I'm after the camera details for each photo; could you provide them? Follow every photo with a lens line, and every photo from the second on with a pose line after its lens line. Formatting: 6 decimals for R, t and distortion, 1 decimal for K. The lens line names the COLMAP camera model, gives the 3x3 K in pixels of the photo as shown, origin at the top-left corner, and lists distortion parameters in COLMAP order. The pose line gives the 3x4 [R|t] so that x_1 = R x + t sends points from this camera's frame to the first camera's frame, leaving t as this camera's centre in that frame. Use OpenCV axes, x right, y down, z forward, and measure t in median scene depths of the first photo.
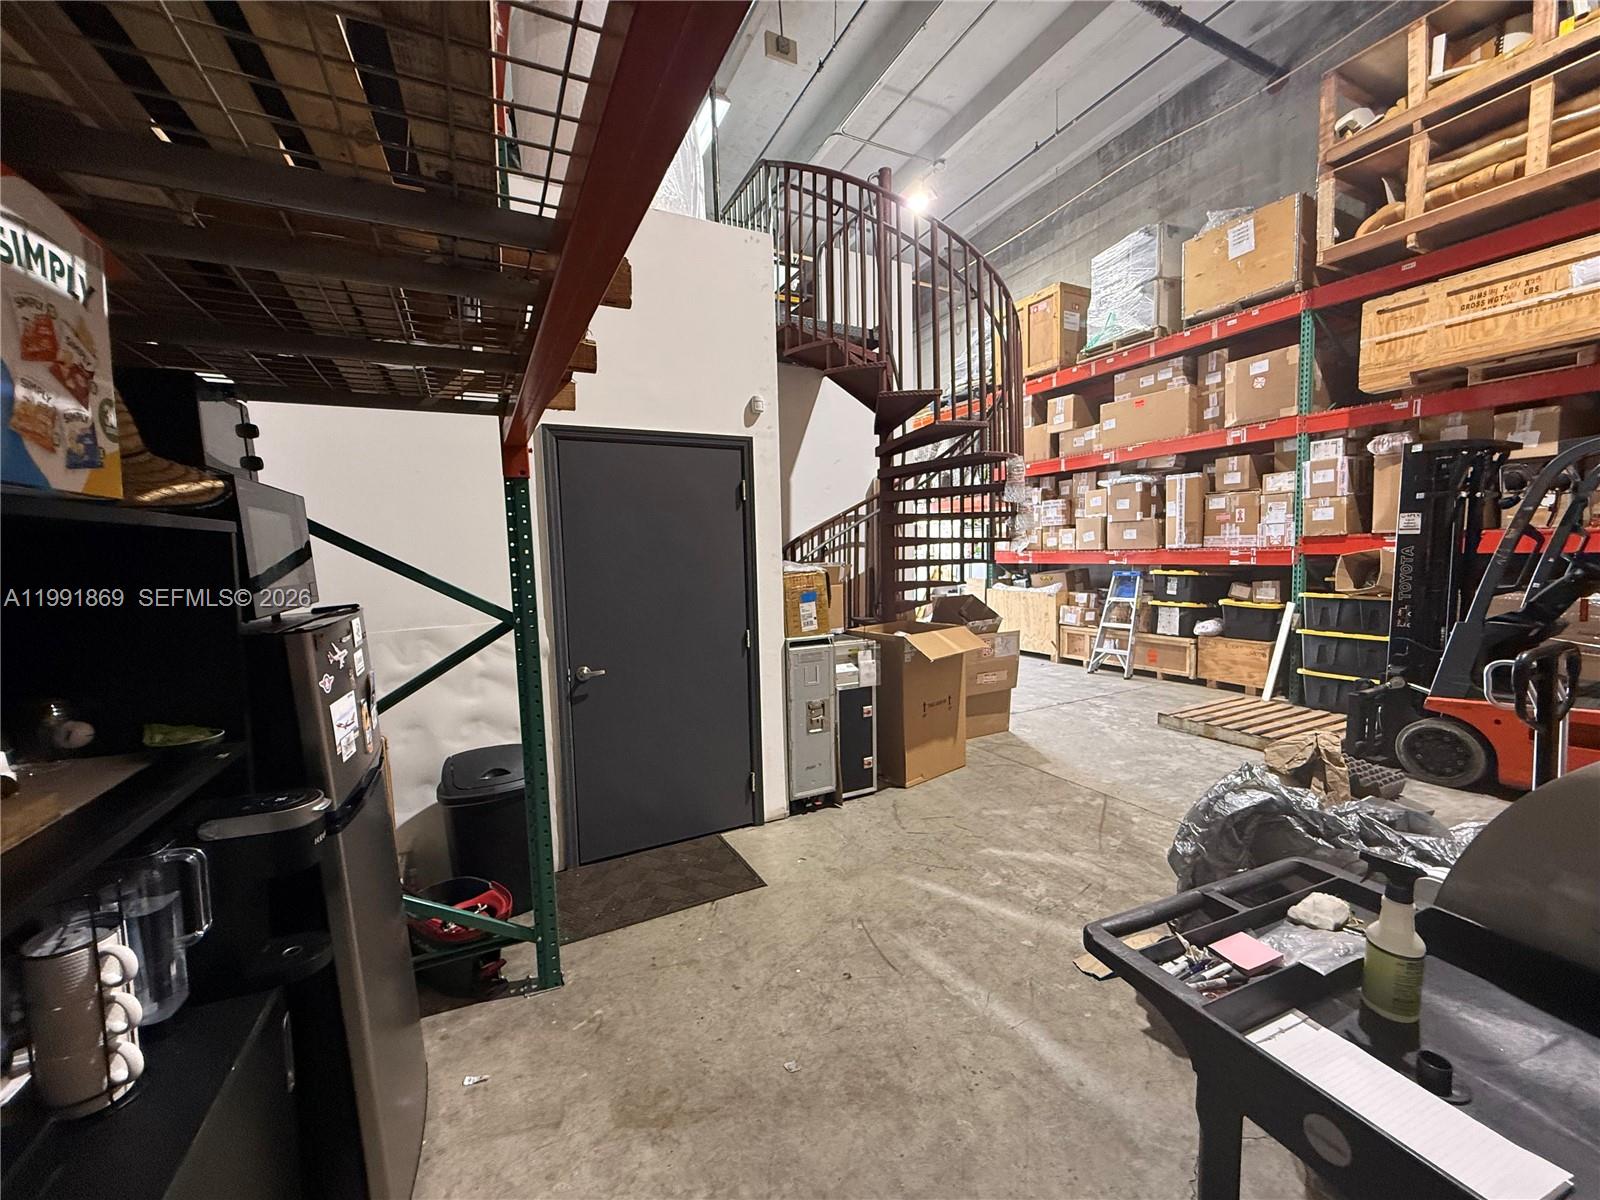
lens RADIAL K [[636.0, 0, 797.1], [0, 636.0, 597.6], [0, 0, 1]] dist [-0.000838, -0.000148]
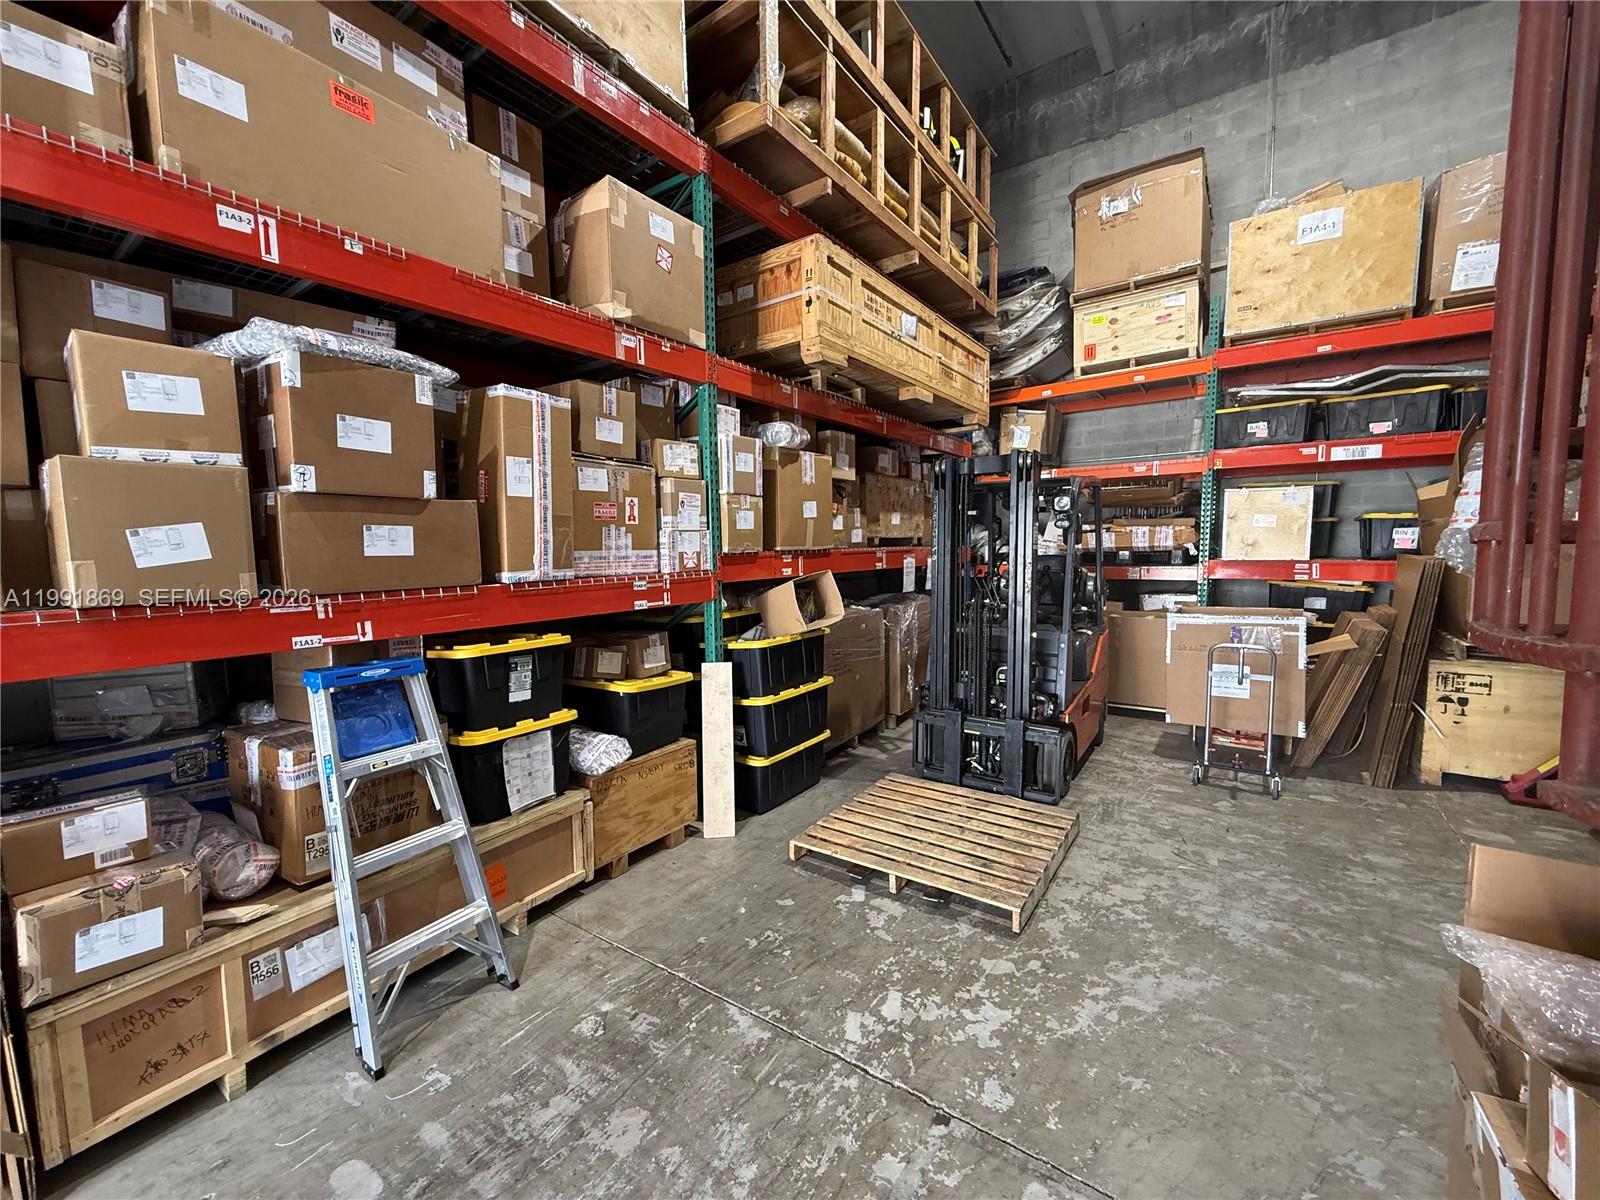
lens RADIAL K [[636.0, 0, 796.5], [0, 636.0, 600.3], [0, 0, 1]] dist [-0.000838, -0.000148]
pose [[-0.463144, -0.043764, 0.885202, 0.192706], [0.092615, 0.990922, 0.097448, -0.096165], [-0.881430, 0.127116, -0.454887, 1.122942]]
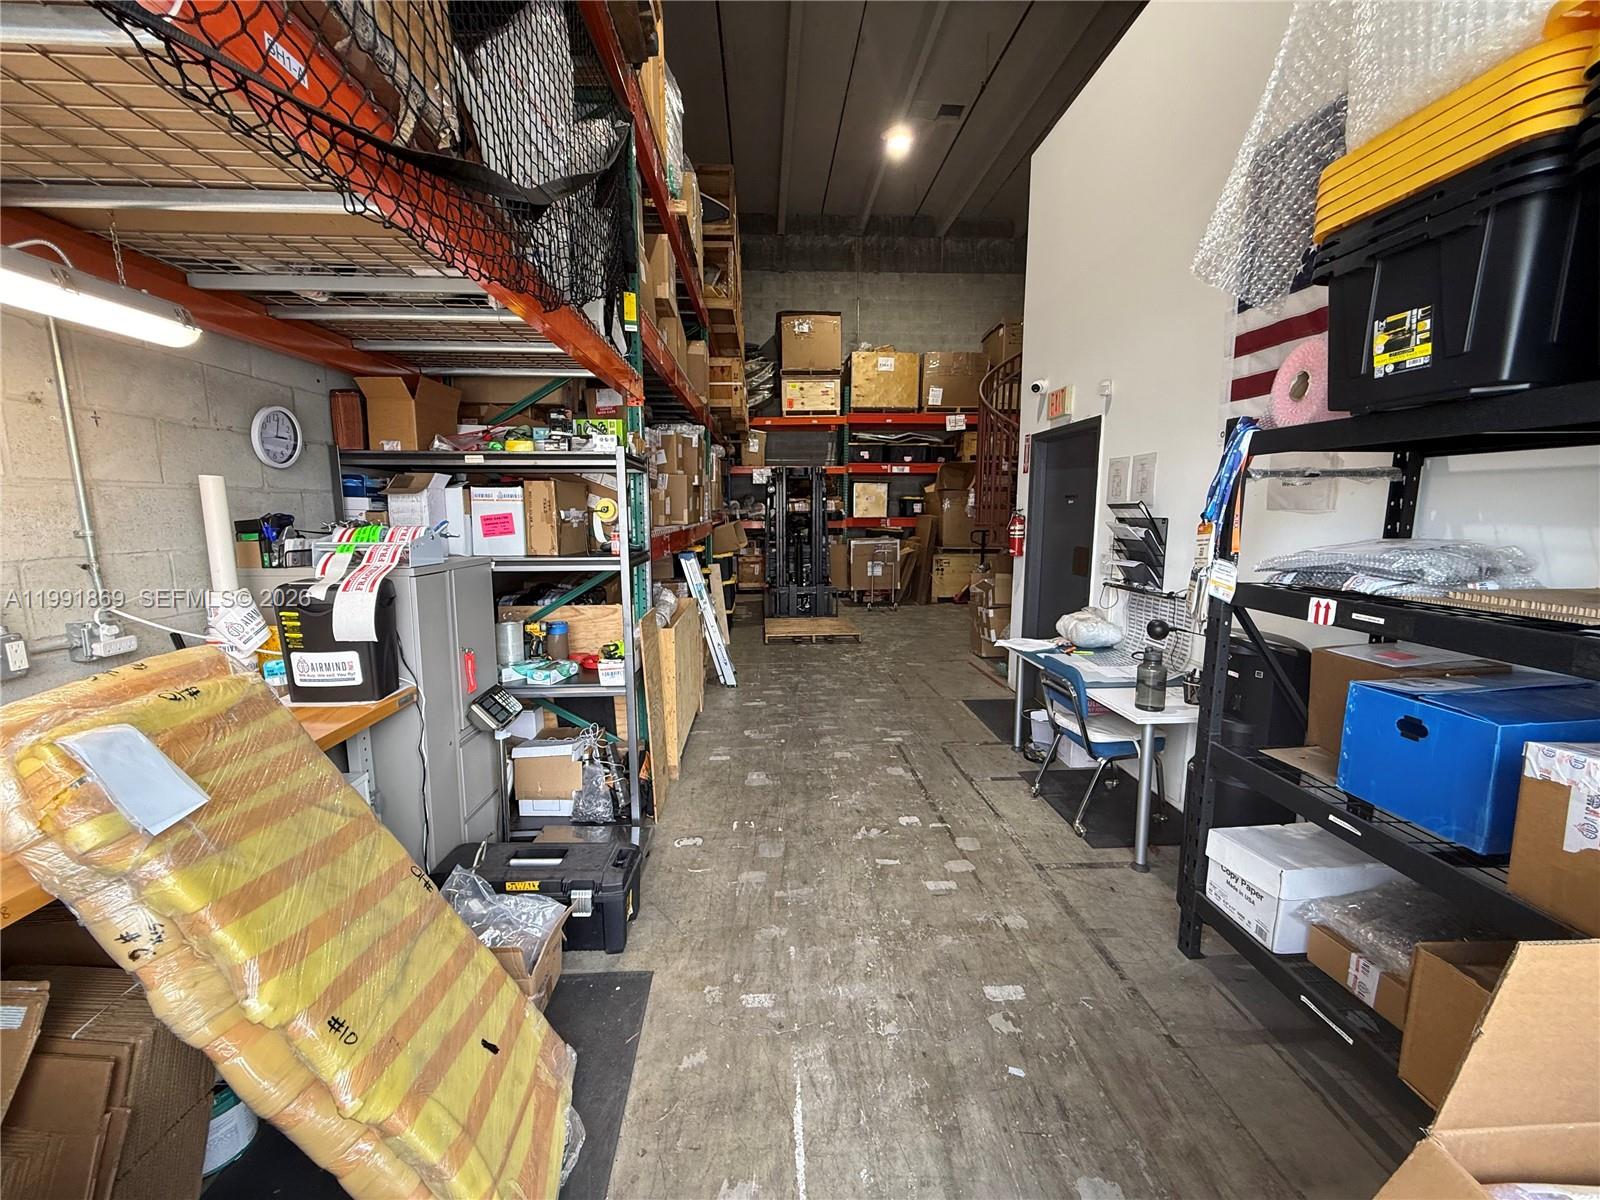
lens RADIAL K [[636.0, 0, 798.3], [0, 636.0, 598.4], [0, 0, 1]] dist [-0.000838, -0.000148]
pose [[-0.913602, -0.029764, 0.405519, 0.149965], [0.055776, 0.978716, 0.197494, -0.123727], [-0.402766, 0.203050, -0.892497, 1.515826]]
